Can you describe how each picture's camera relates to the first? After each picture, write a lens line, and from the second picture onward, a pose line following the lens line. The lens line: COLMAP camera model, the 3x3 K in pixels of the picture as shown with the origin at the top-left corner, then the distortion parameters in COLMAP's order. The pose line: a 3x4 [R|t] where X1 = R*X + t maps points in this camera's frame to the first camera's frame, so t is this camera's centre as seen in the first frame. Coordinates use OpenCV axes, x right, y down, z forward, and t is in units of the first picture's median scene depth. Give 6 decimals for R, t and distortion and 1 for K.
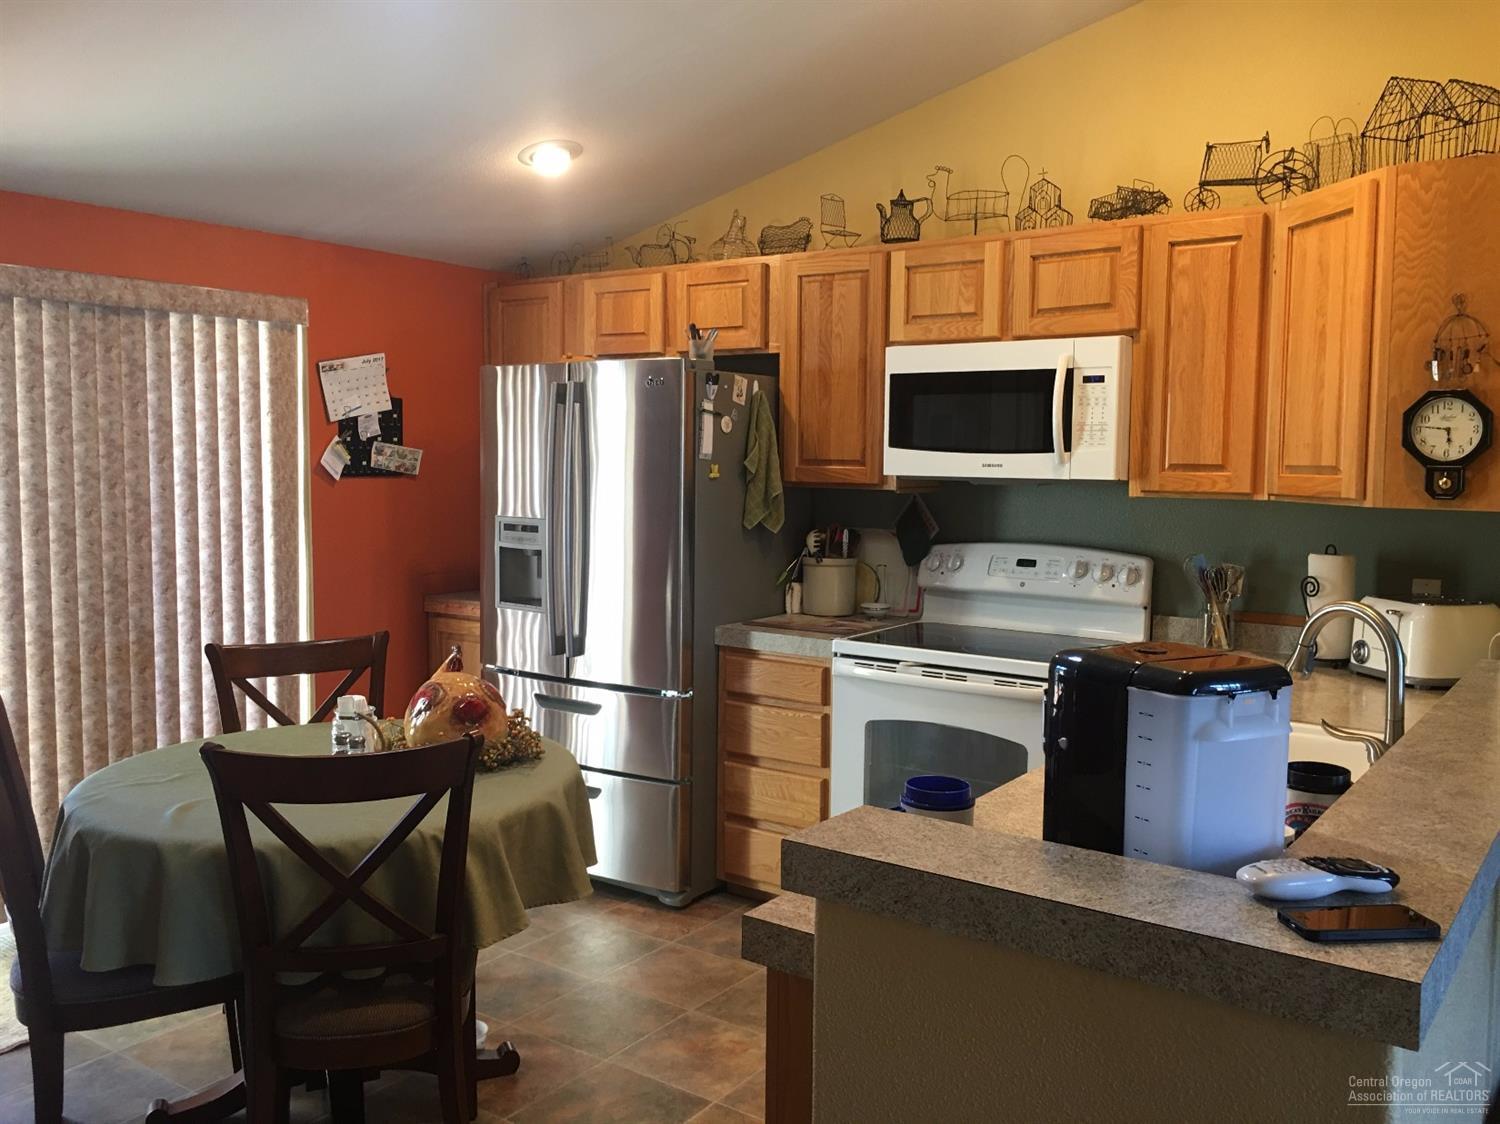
lens RADIAL K [[1288.1, 0, 750.0], [0, 1288.1, 562.0], [0, 0, 1]] dist [0.058877, -0.089733]
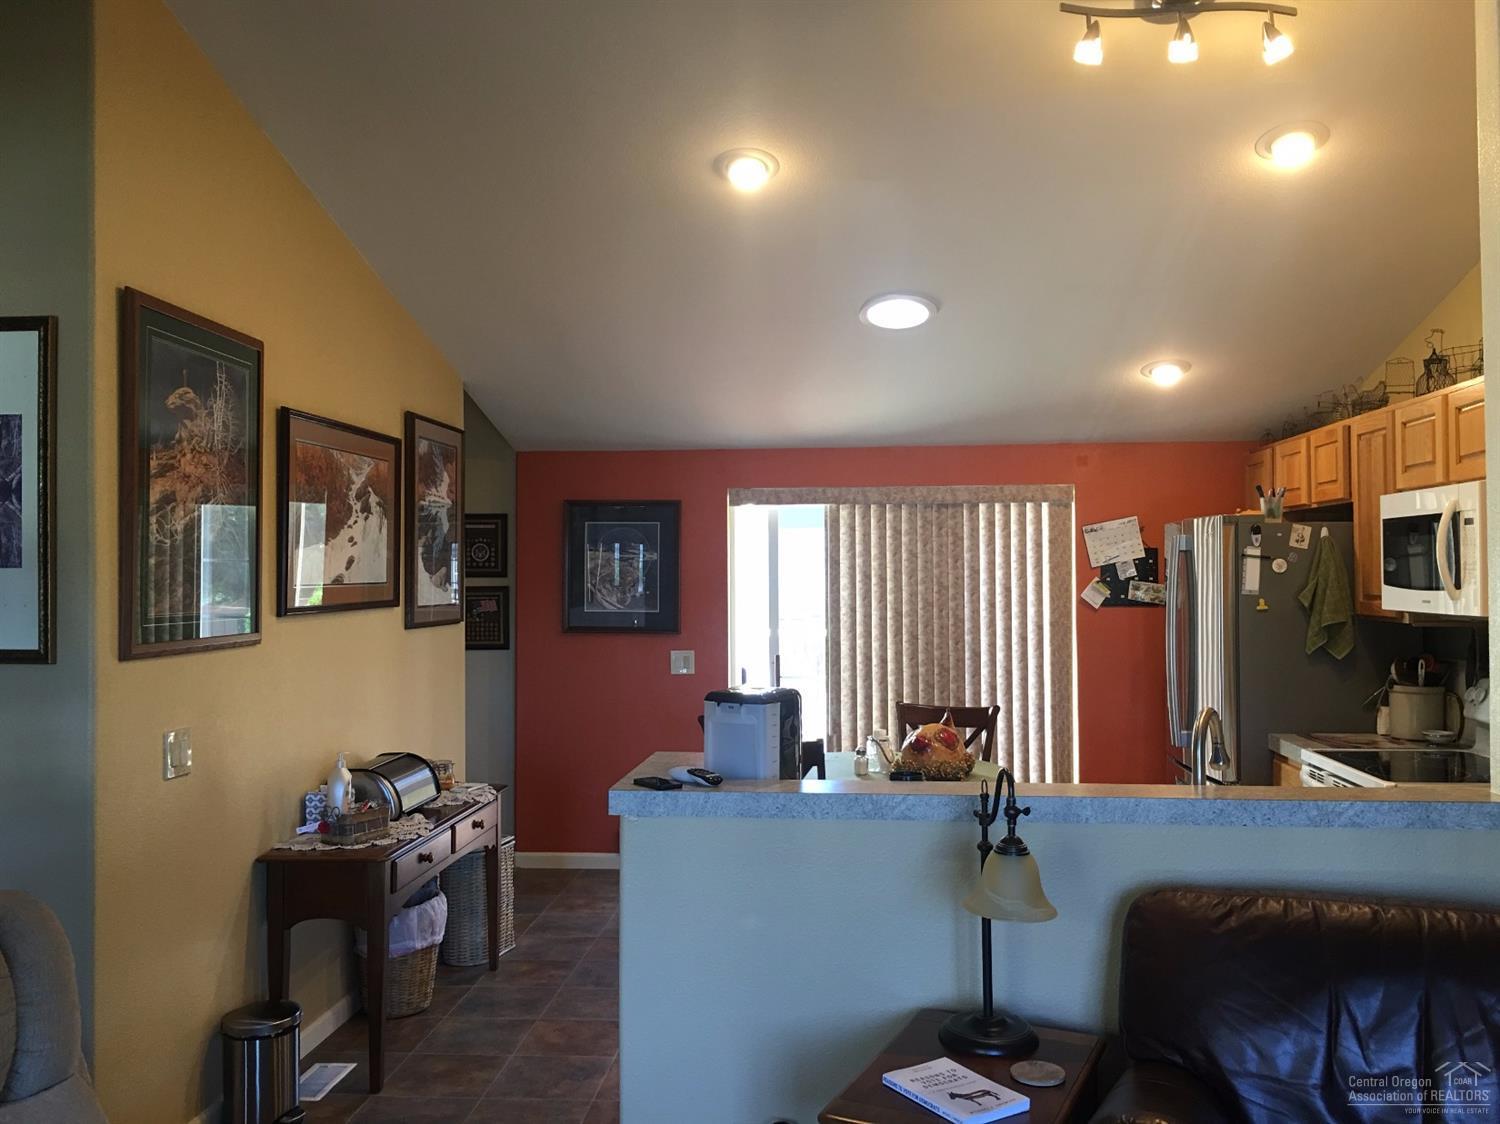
lens RADIAL K [[1288.1, 0, 750.0], [0, 1288.1, 562.0], [0, 0, 1]] dist [0.058877, -0.089733]
pose [[0.497810, -0.019541, -0.867066, 0.779271], [-0.065229, 0.996071, -0.059898, -0.005324], [0.864830, 0.086376, 0.494579, -0.027252]]
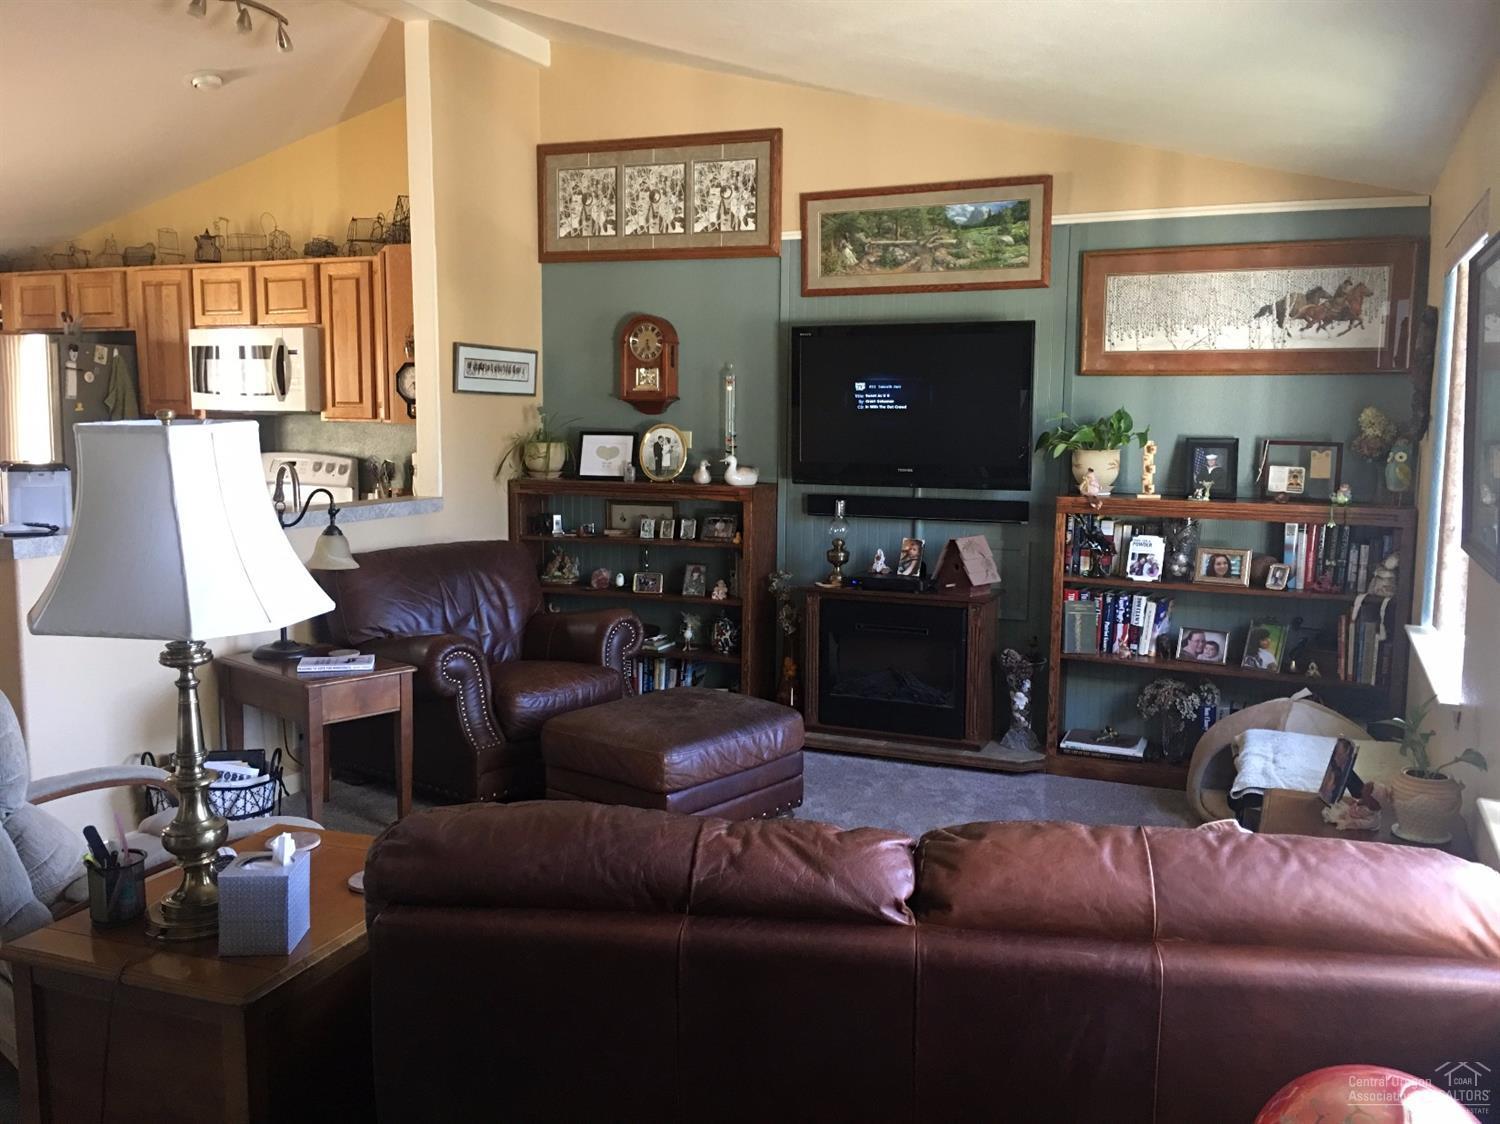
lens RADIAL K [[1288.1, 0, 750.0], [0, 1288.1, 562.0], [0, 0, 1]] dist [0.058877, -0.089733]
pose [[0.980159, -0.024301, 0.196716, 0.447254], [0.017622, 0.999210, 0.035631, 0.074490], [-0.197426, -0.031457, 0.979813, -0.703174]]
